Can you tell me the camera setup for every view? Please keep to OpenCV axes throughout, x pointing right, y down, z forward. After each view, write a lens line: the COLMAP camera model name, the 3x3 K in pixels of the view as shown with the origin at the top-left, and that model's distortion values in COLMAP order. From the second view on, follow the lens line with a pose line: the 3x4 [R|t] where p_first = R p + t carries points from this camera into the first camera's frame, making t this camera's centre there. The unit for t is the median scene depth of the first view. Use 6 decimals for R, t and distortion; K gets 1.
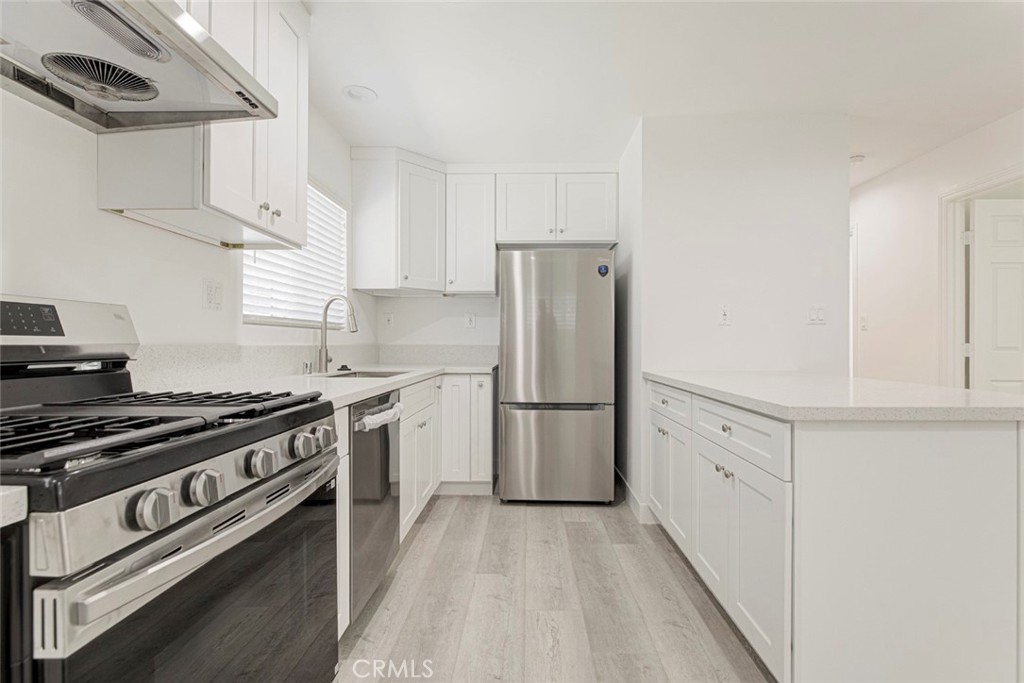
lens RADIAL K [[475.1, 0, 513.3], [0, 475.1, 340.8], [0, 0, 1]] dist [-0.003496, -0.000217]
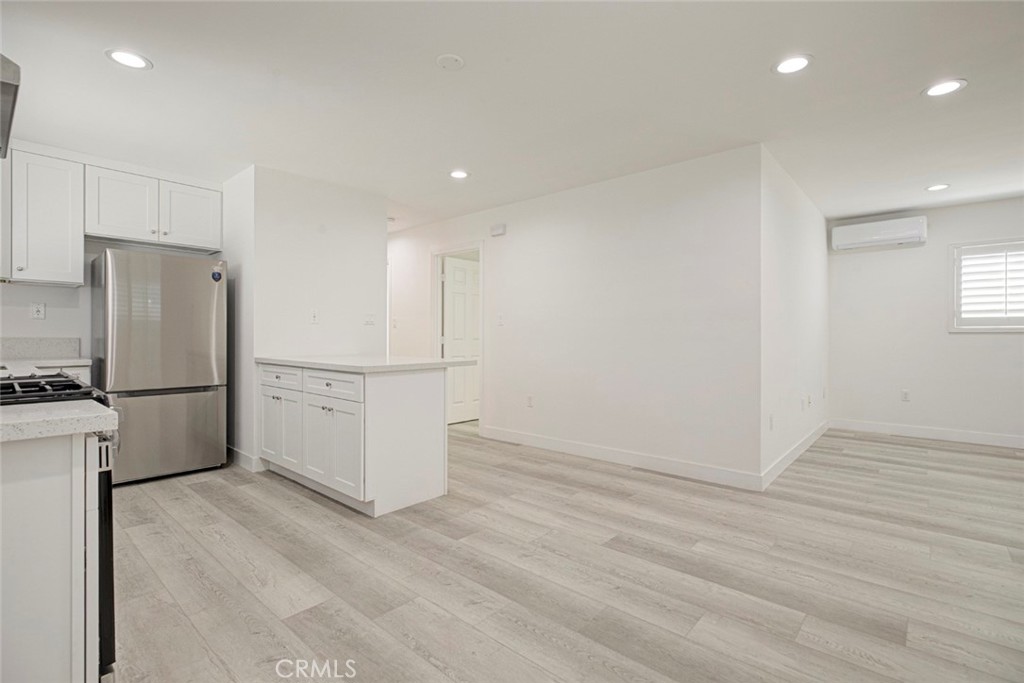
lens RADIAL K [[475.1, 0, 513.3], [0, 475.1, 340.8], [0, 0, 1]] dist [-0.003496, -0.000217]
pose [[0.638514, -0.006662, 0.769582, -0.276722], [-0.006450, 0.999881, 0.014008, -0.004936], [-0.769584, -0.013908, 0.638395, -0.386474]]
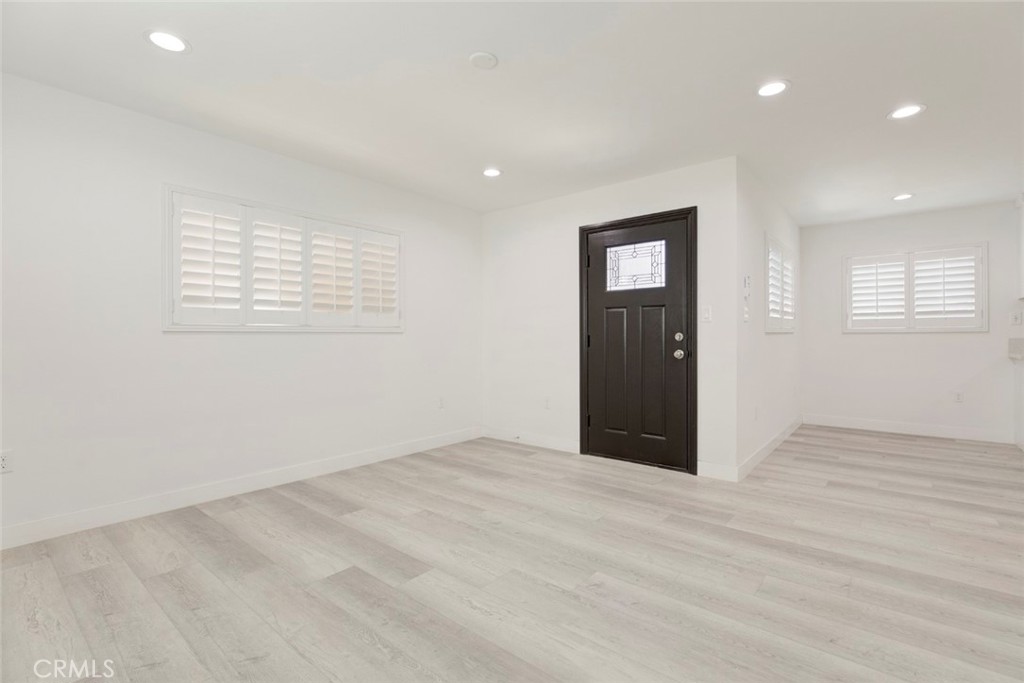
lens RADIAL K [[469.4, 0, 510.8], [0, 469.4, 340.3], [0, 0, 1]] dist [-0.002588, -0.000131]
pose [[-0.616261, 0.003568, -0.787534, 1.917643], [0.007917, 0.999967, -0.001665, -0.002008], [0.787502, -0.007261, -0.616269, -0.287925]]
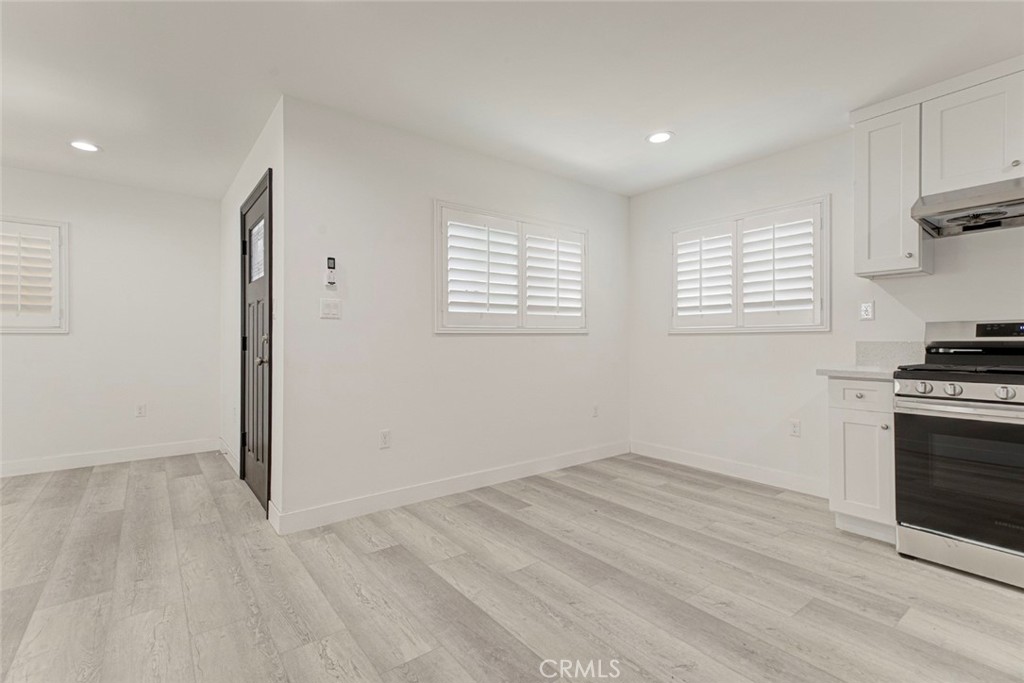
lens RADIAL K [[467.0, 0, 512.0], [0, 467.0, 341.5], [0, 0, 1]] dist [0.023406, 0.000428]
pose [[-0.773128, -0.001437, -0.634248, 0.842051], [0.004132, 0.999965, -0.007303, 0.006738], [0.634236, -0.008267, -0.773095, 0.396912]]
